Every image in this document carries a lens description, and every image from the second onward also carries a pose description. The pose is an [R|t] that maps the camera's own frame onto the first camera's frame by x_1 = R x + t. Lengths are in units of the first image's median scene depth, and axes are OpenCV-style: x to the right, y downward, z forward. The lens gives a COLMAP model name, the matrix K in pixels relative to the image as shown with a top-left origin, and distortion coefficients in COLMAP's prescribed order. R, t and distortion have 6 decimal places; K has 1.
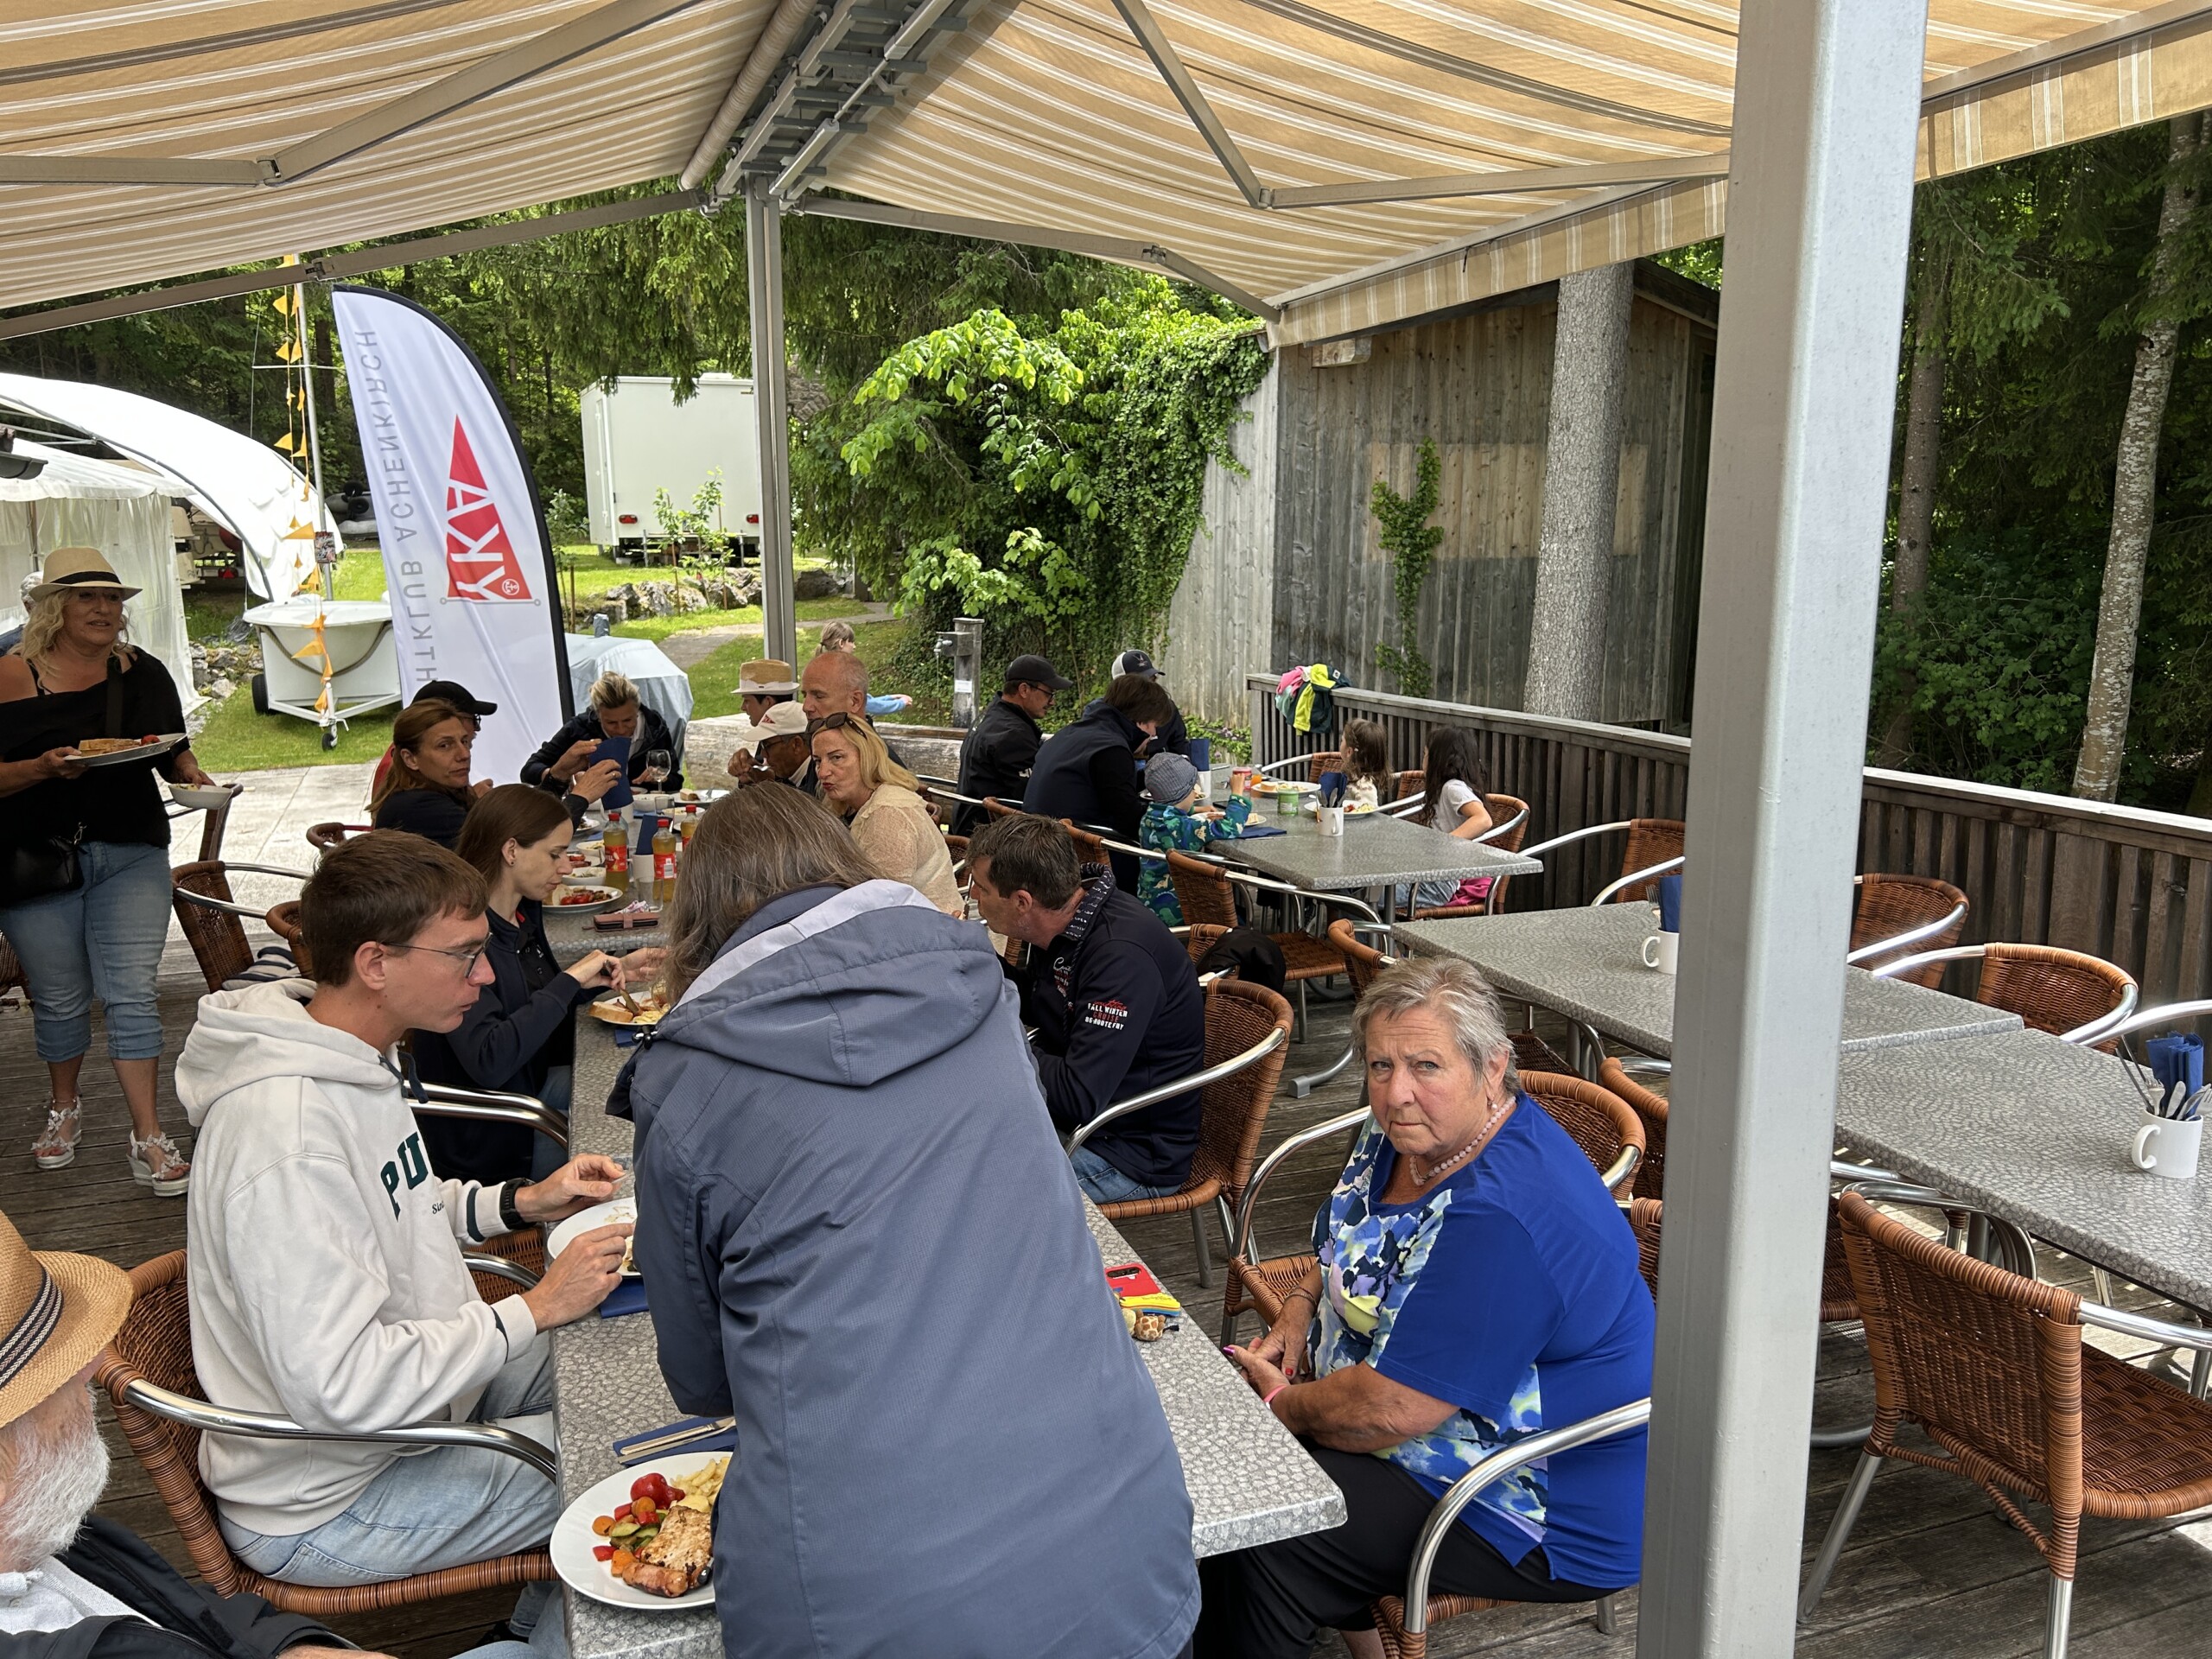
lens RADIAL K [[1649.9, 0, 1104.1], [0, 1649.9, 834.8], [0, 0, 1]] dist [0.063319, -0.067626]
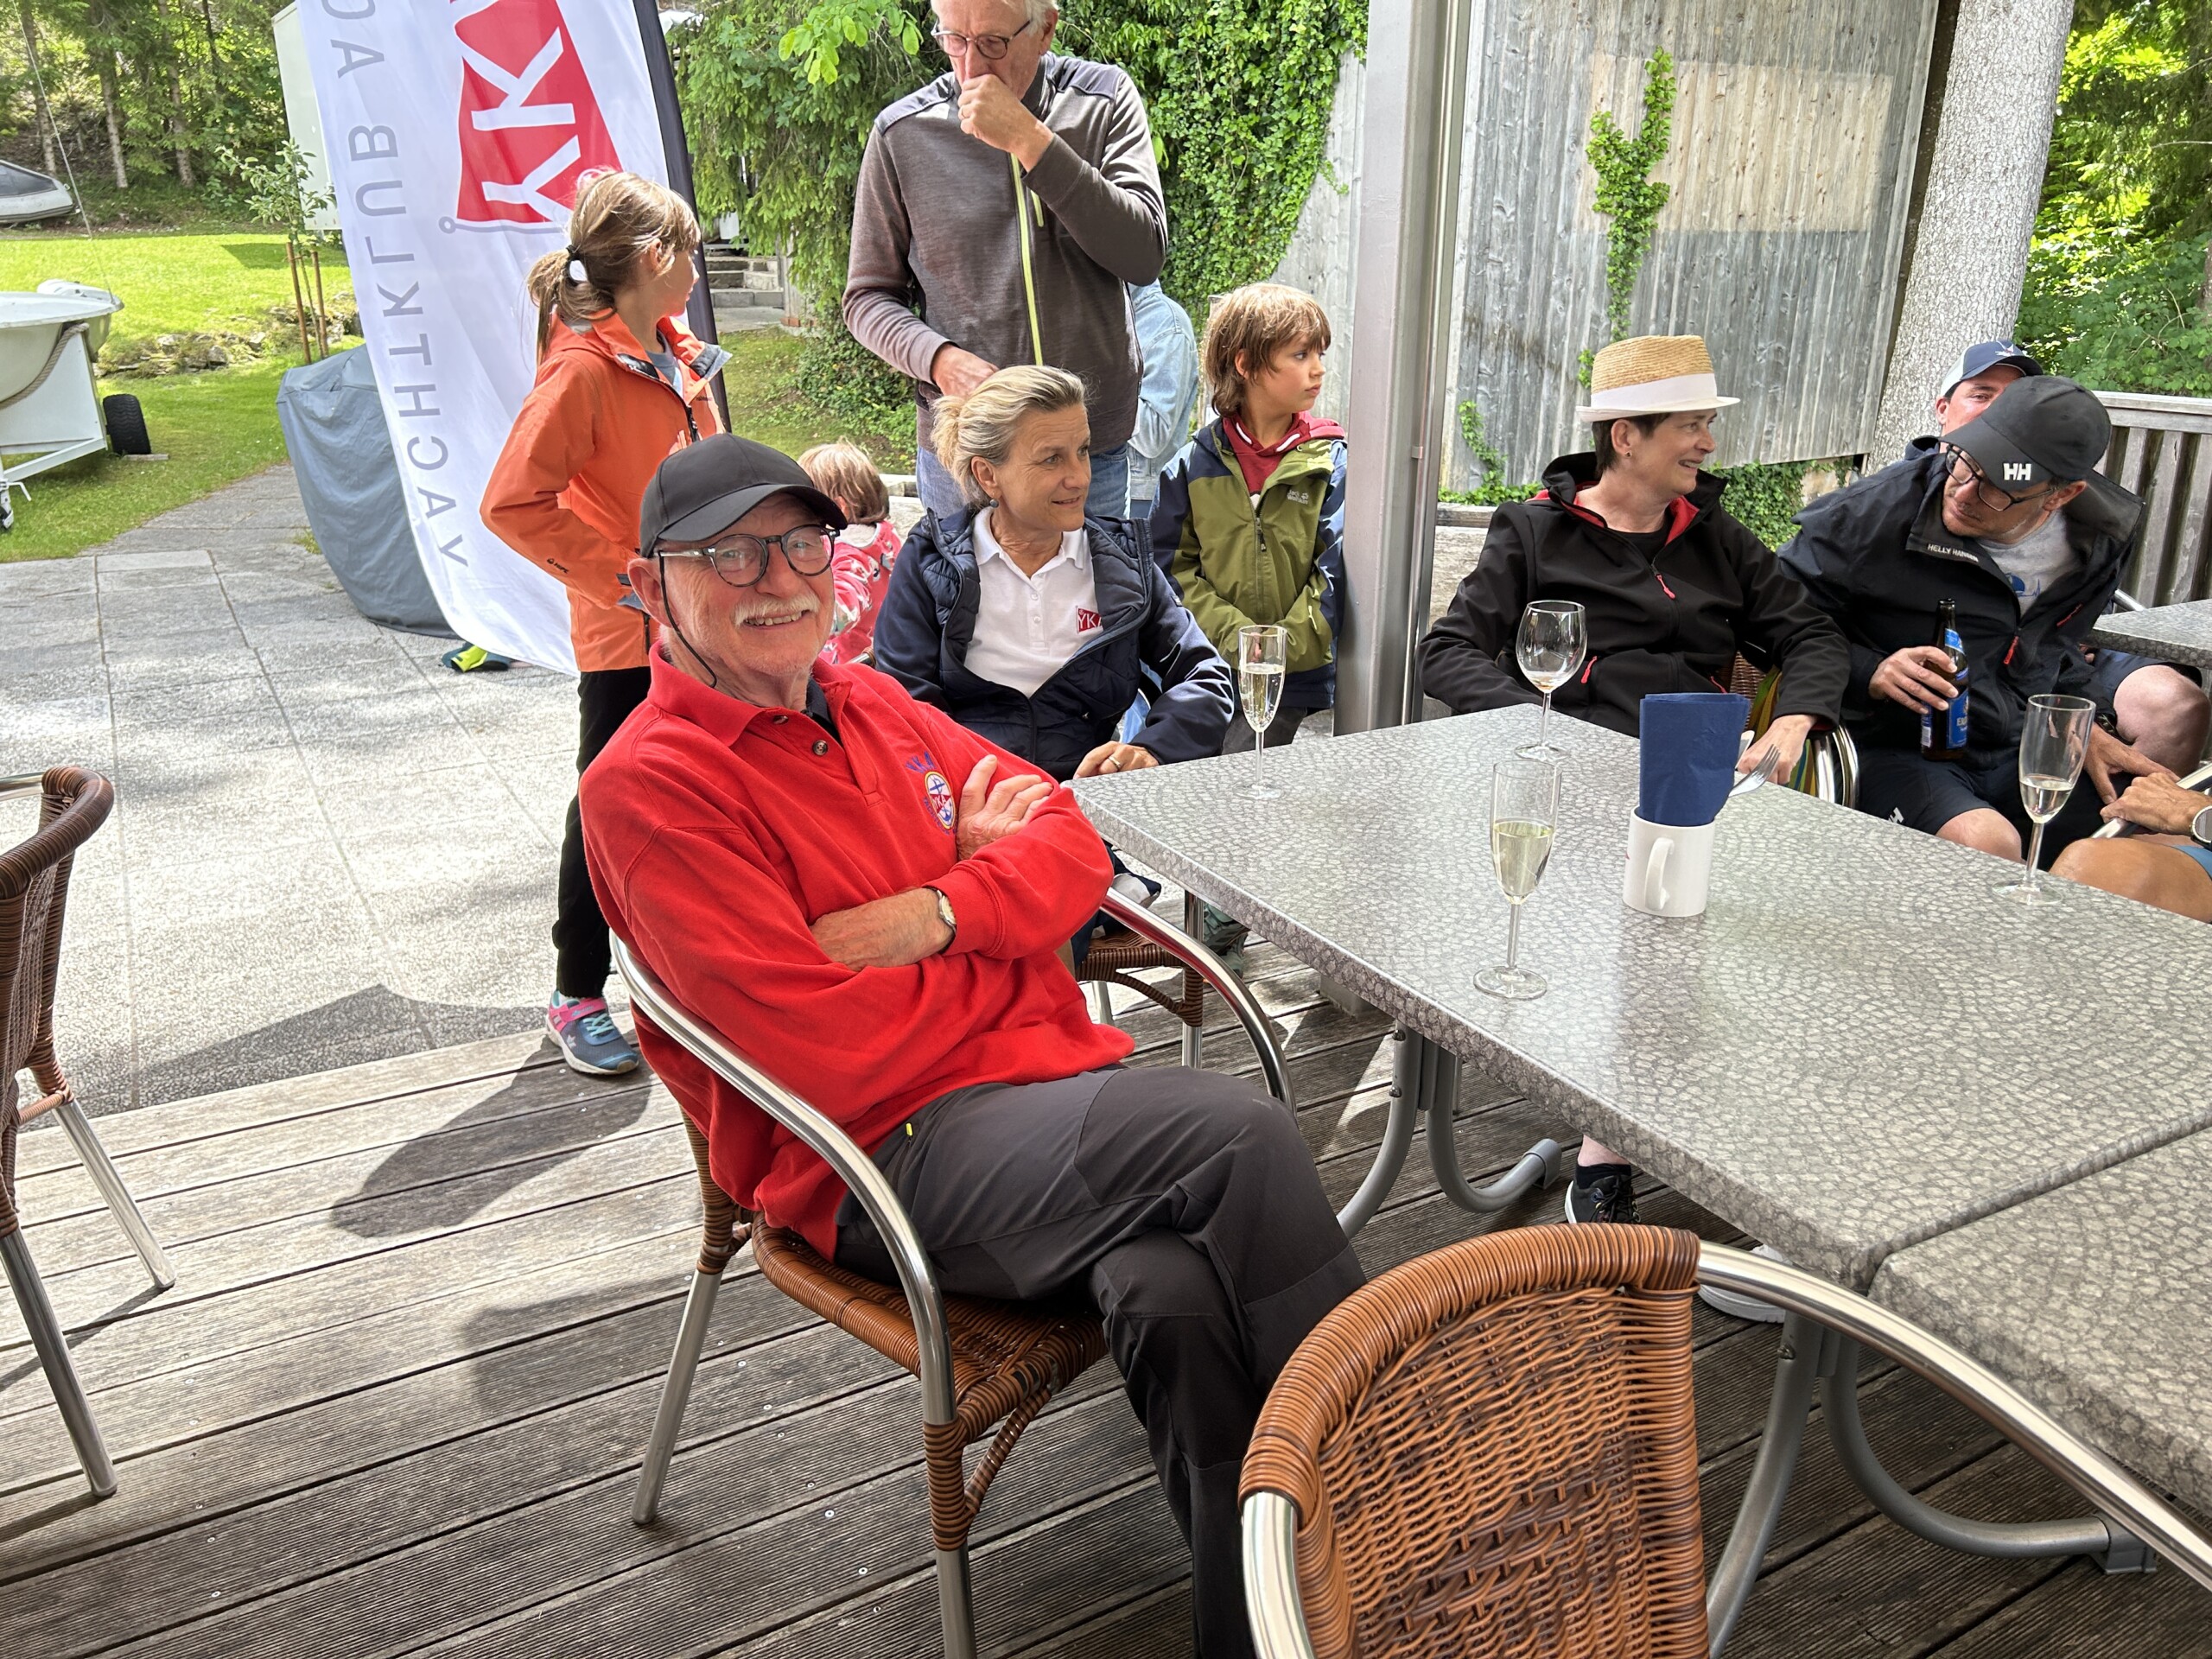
lens RADIAL K [[1674.6, 0, 1105.7], [0, 1674.6, 834.9], [0, 0, 1]] dist [0.003268, -0.002240]
pose [[0.985804, -0.048973, 0.160597, -0.167989], [0.023285, 0.987149, 0.158098, -0.028154], [-0.166276, -0.152115, 0.974276, 0.296160]]
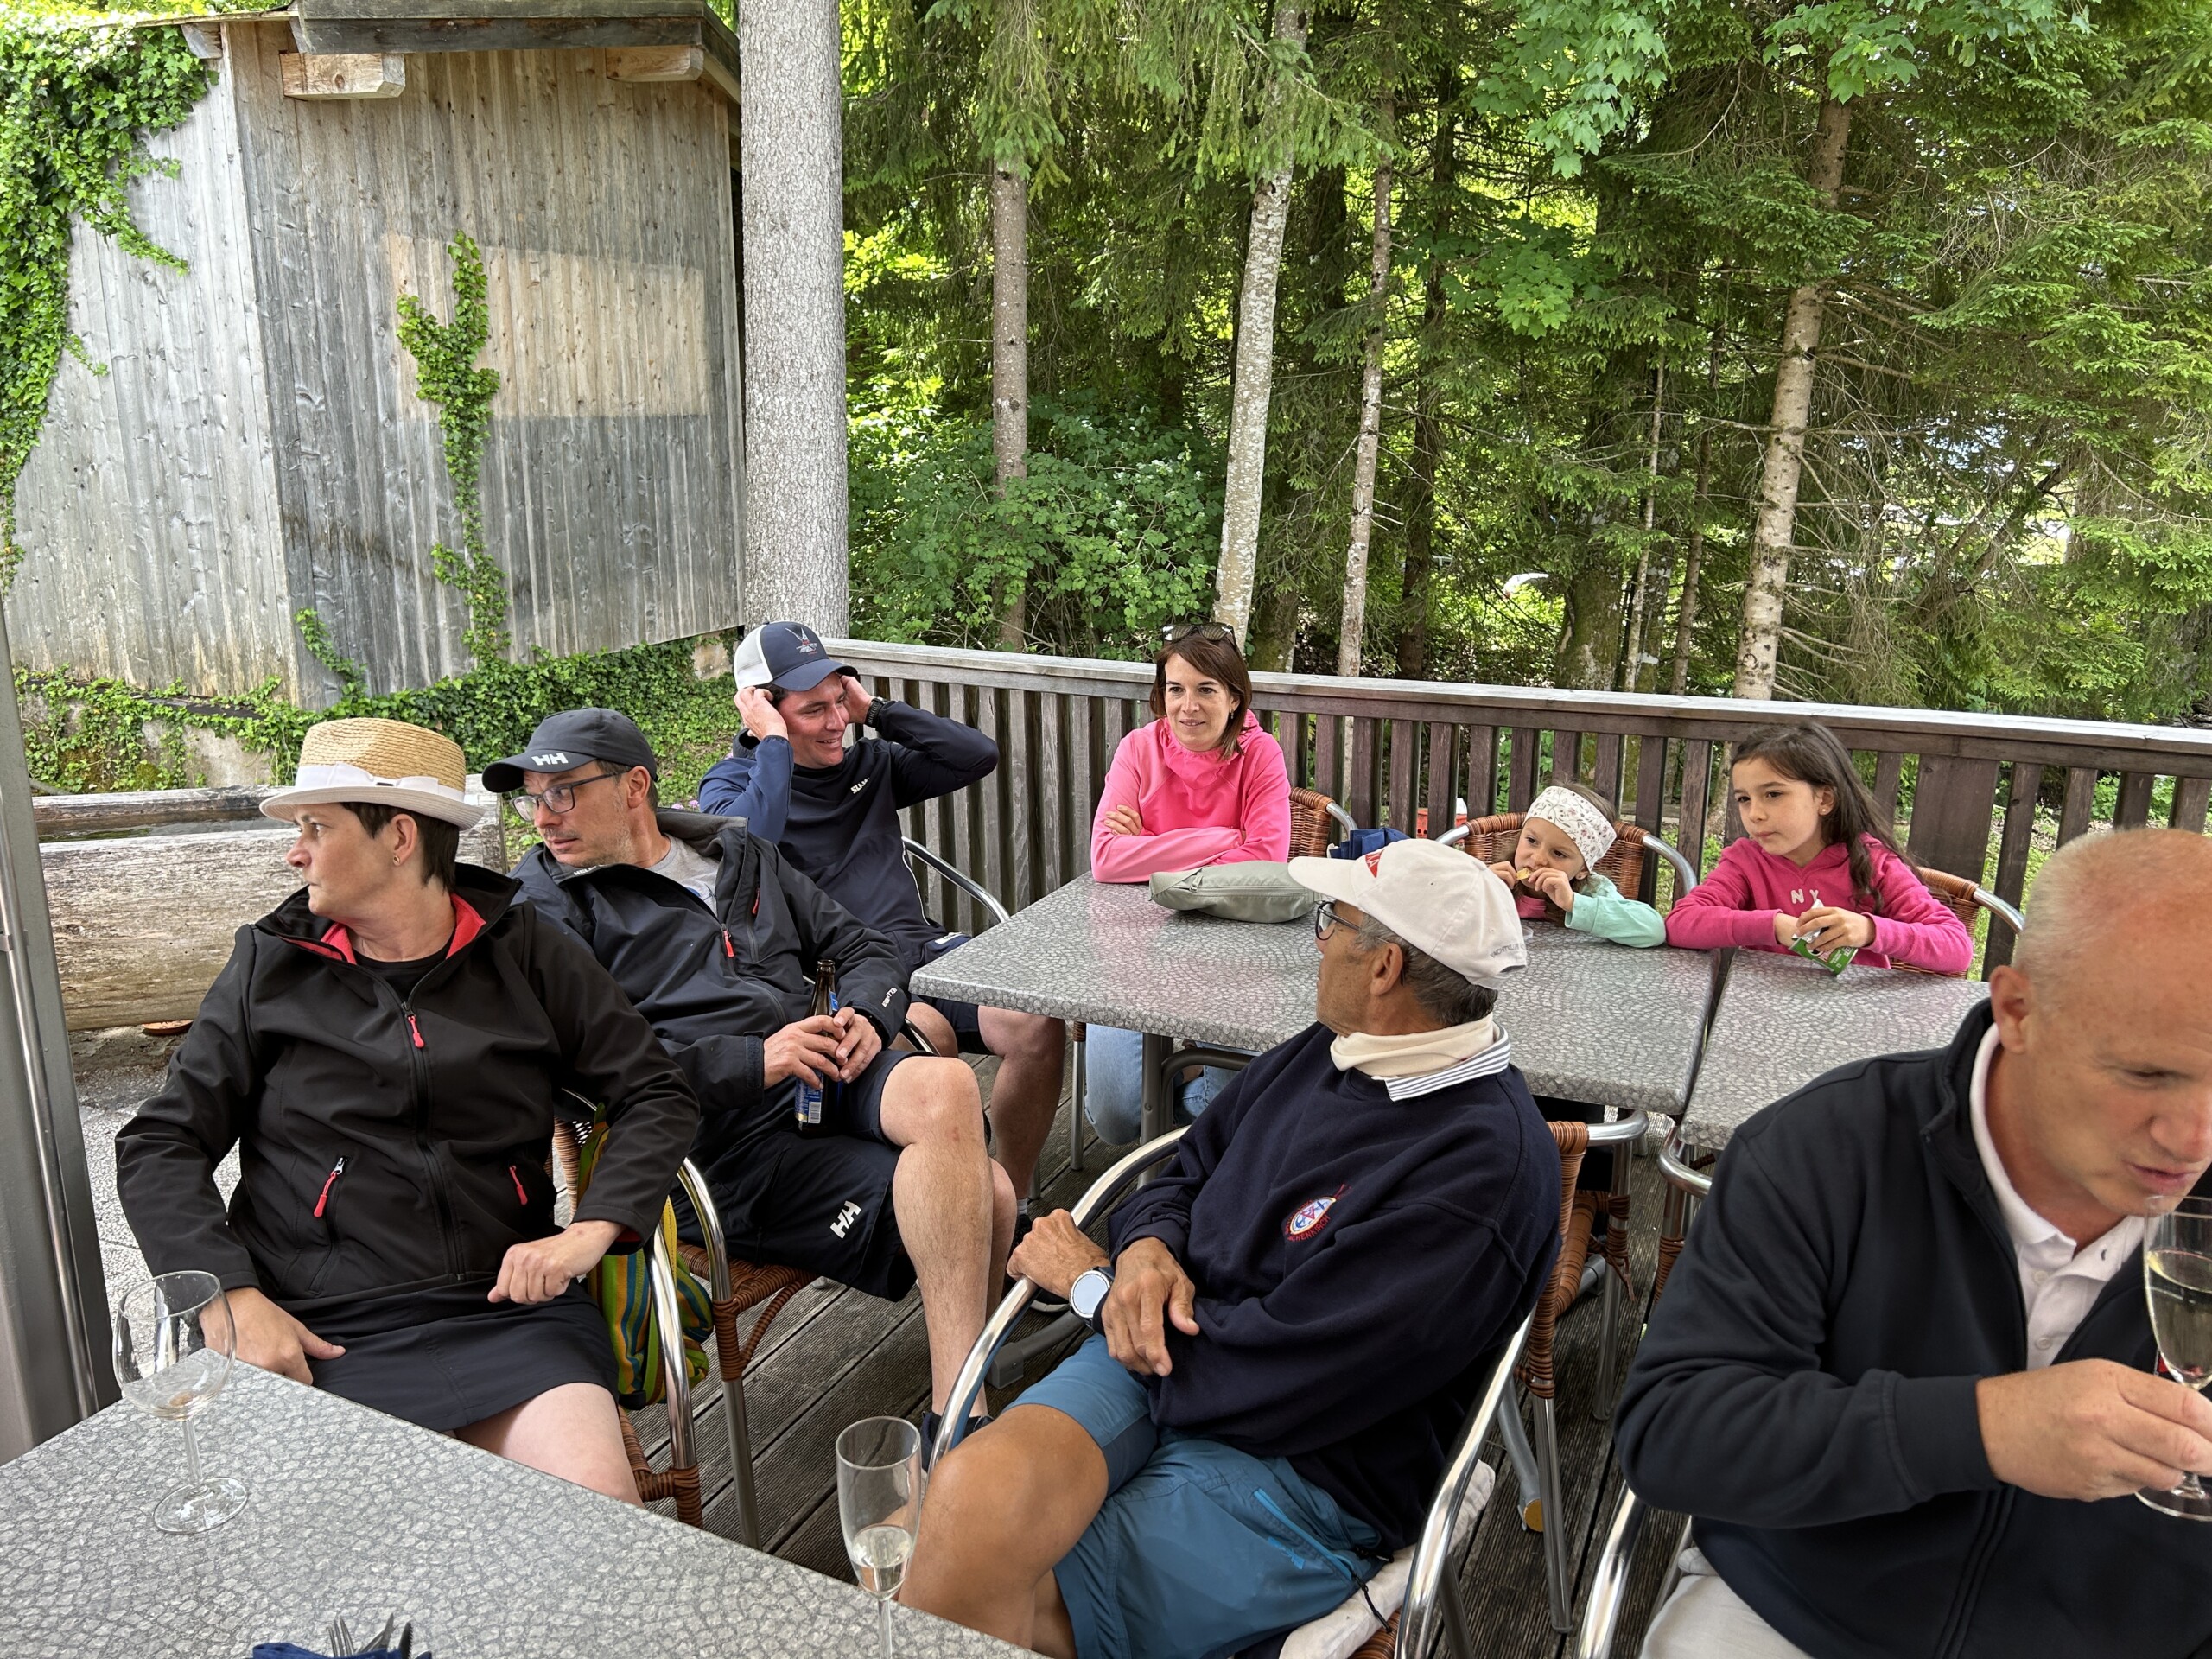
lens RADIAL K [[1691.3, 0, 1099.9], [0, 1691.3, 810.5], [0, 0, 1]] dist [0.059240, -0.047055]
pose [[0.709756, -0.157491, 0.686618, -0.132528], [0.117476, 0.987502, 0.105071, -0.051882], [-0.694584, 0.006086, 0.719386, 0.327729]]
